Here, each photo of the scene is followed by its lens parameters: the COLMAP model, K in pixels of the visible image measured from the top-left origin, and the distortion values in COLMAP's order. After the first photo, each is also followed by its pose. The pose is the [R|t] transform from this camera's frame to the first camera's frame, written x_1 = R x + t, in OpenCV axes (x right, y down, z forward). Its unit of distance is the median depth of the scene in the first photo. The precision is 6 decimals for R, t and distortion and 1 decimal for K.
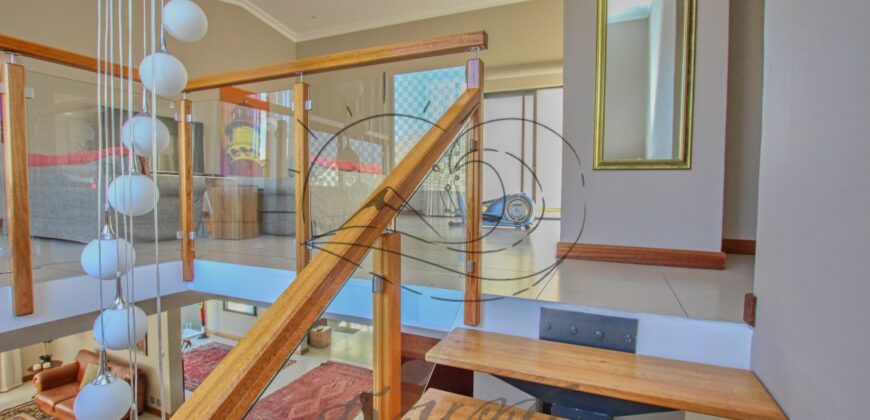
lens RADIAL K [[401.9, 0, 434.5], [0, 401.9, 209.9], [0, 0, 1]] dist [-0.030897, 0.002739]
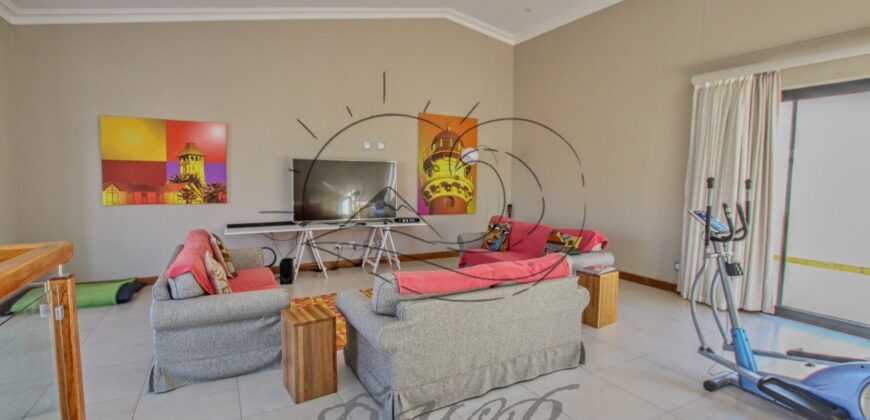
lens RADIAL K [[401.9, 0, 436.0], [0, 401.9, 211.3], [0, 0, 1]] dist [-0.030897, 0.002739]
pose [[0.801337, 0.060911, -0.595104, 0.034798], [-0.031709, 0.997729, 0.059423, -0.146209], [0.597372, -0.028748, 0.801449, 0.282811]]
